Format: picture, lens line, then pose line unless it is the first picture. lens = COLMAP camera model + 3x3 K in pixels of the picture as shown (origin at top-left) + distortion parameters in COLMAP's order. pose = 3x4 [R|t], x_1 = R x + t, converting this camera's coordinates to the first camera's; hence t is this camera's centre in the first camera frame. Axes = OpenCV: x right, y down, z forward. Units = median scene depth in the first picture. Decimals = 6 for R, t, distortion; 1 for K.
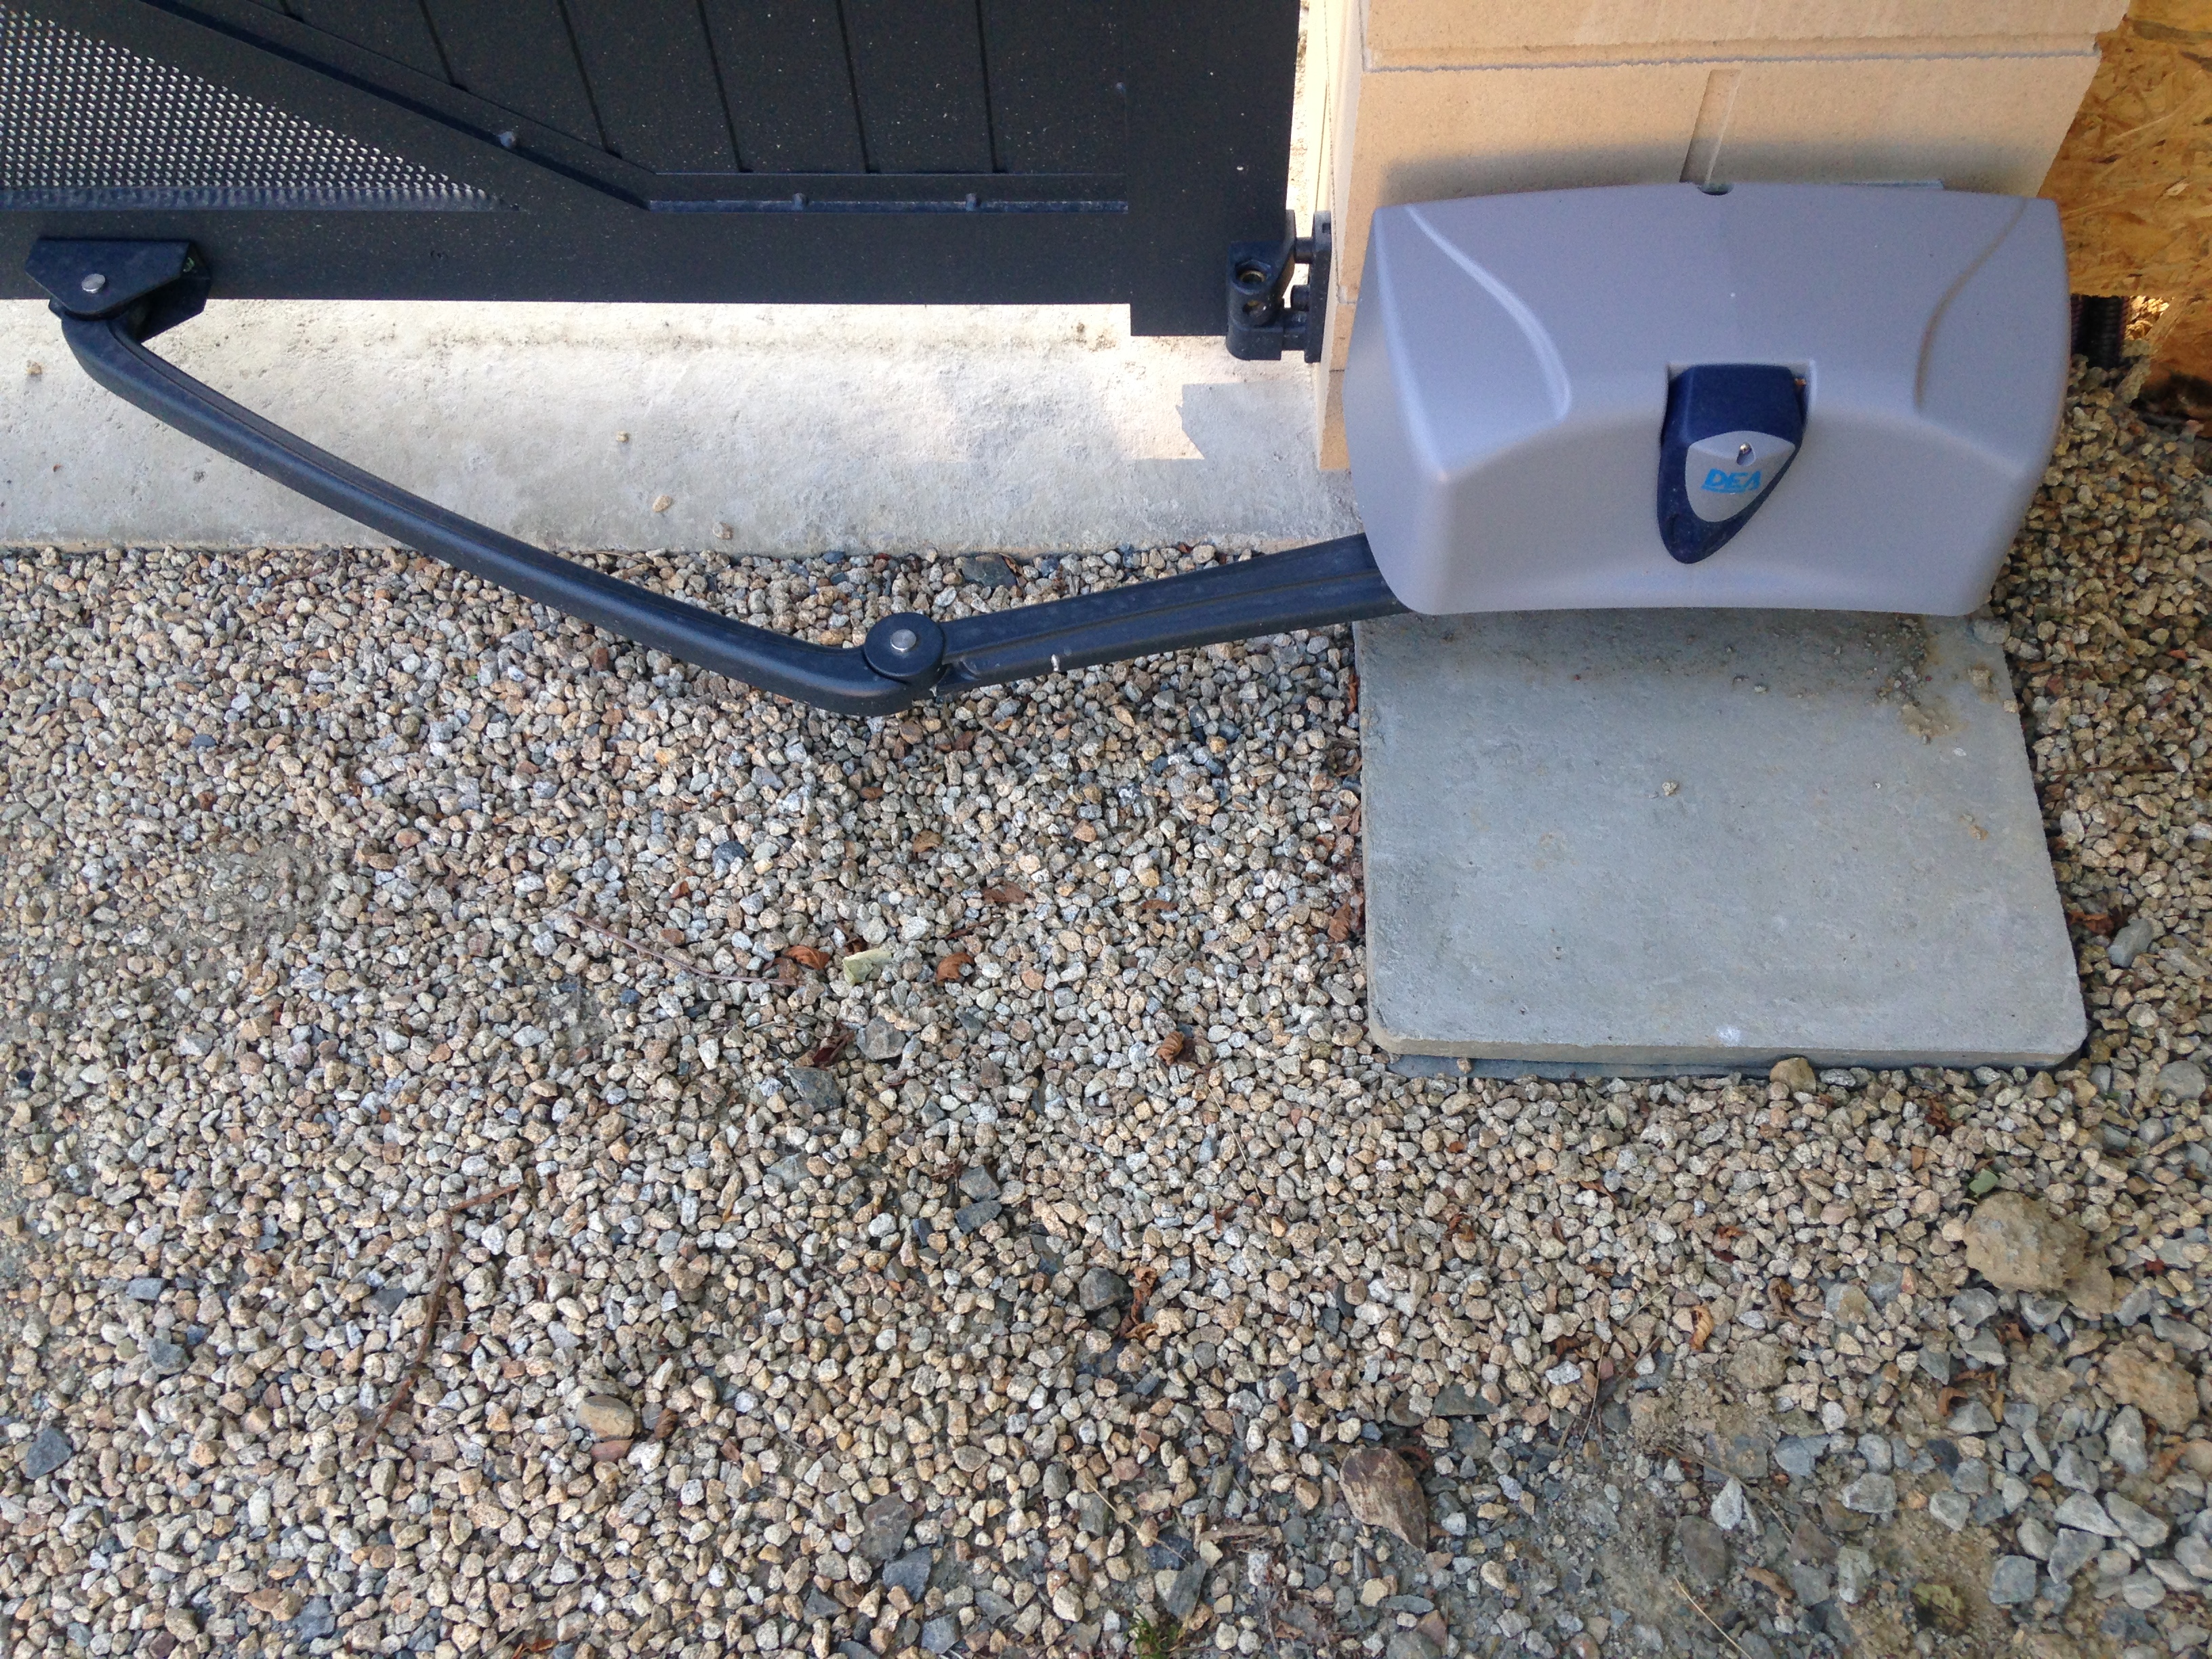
lens RADIAL K [[2008.4, 0, 1106.0], [0, 2008.4, 829.5], [0, 0, 1]] dist [0.134905, -0.185257]
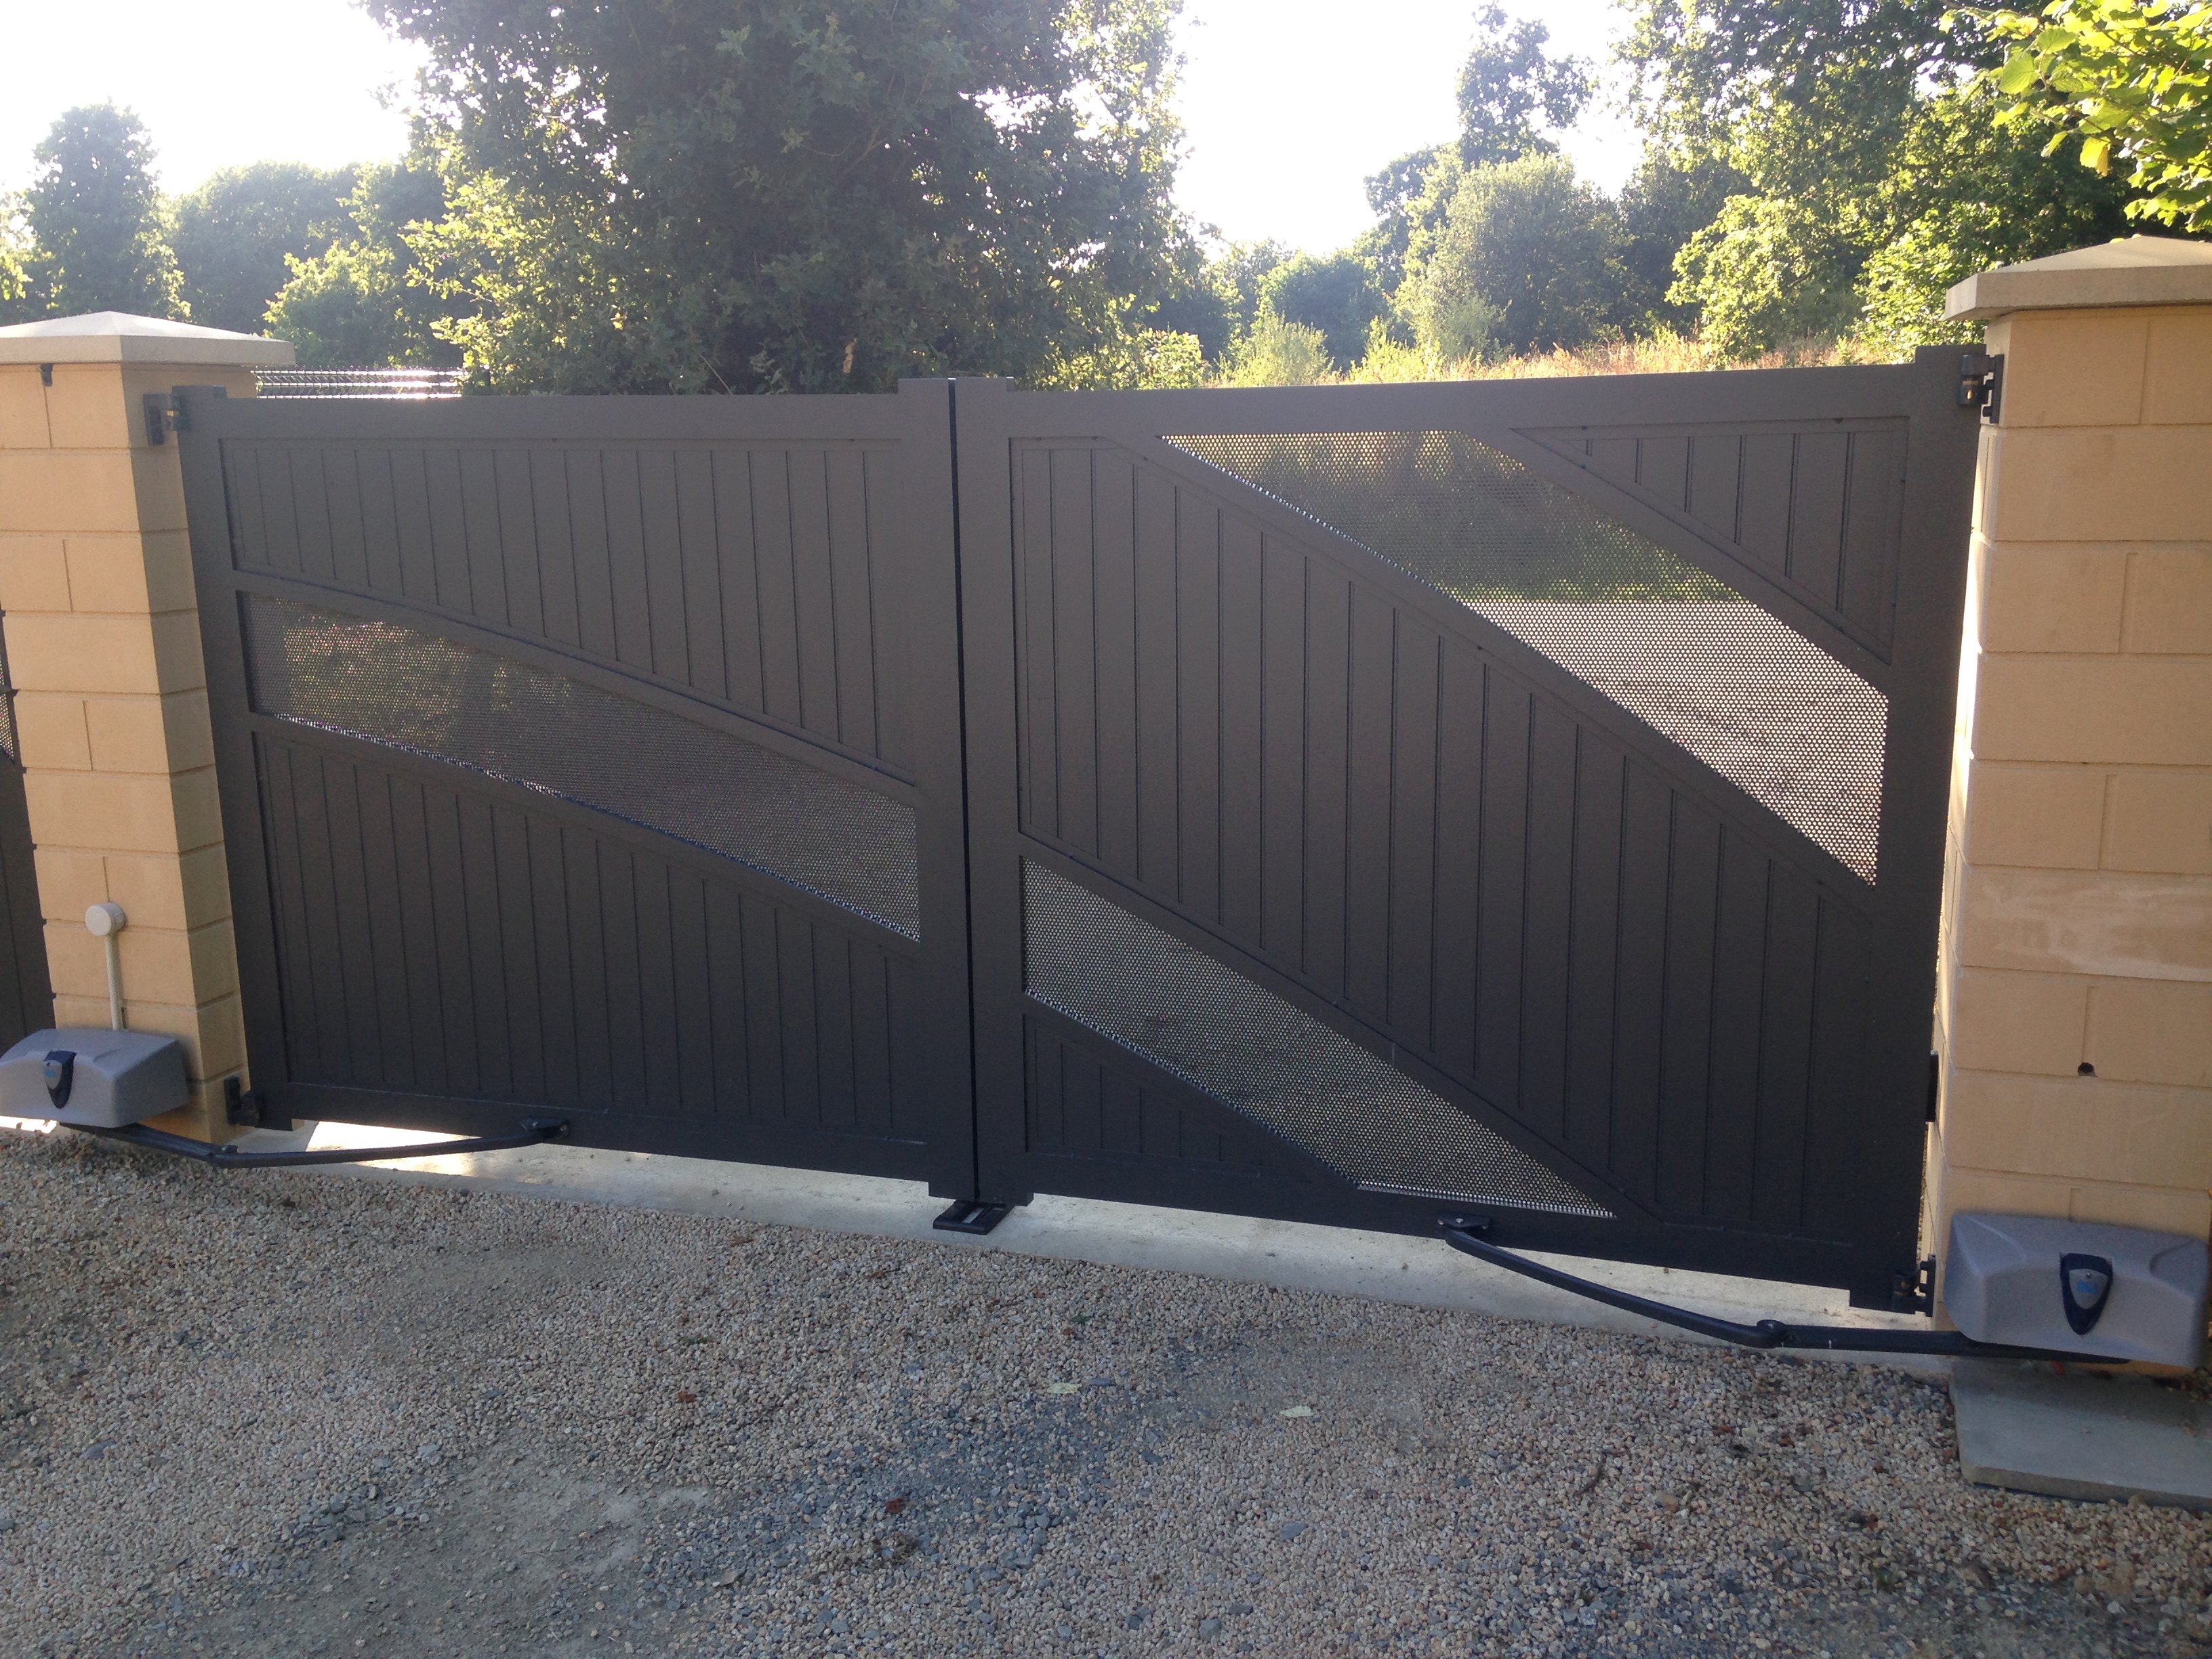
lens RADIAL K [[2008.4, 0, 1106.0], [0, 2008.4, 829.5], [0, 0, 1]] dist [0.134905, -0.185257]
pose [[0.954983, 0.076674, -0.286580, -0.238279], [-0.264777, 0.655964, -0.706827, 1.805318], [0.133791, 0.750888, 0.646736, -1.552767]]
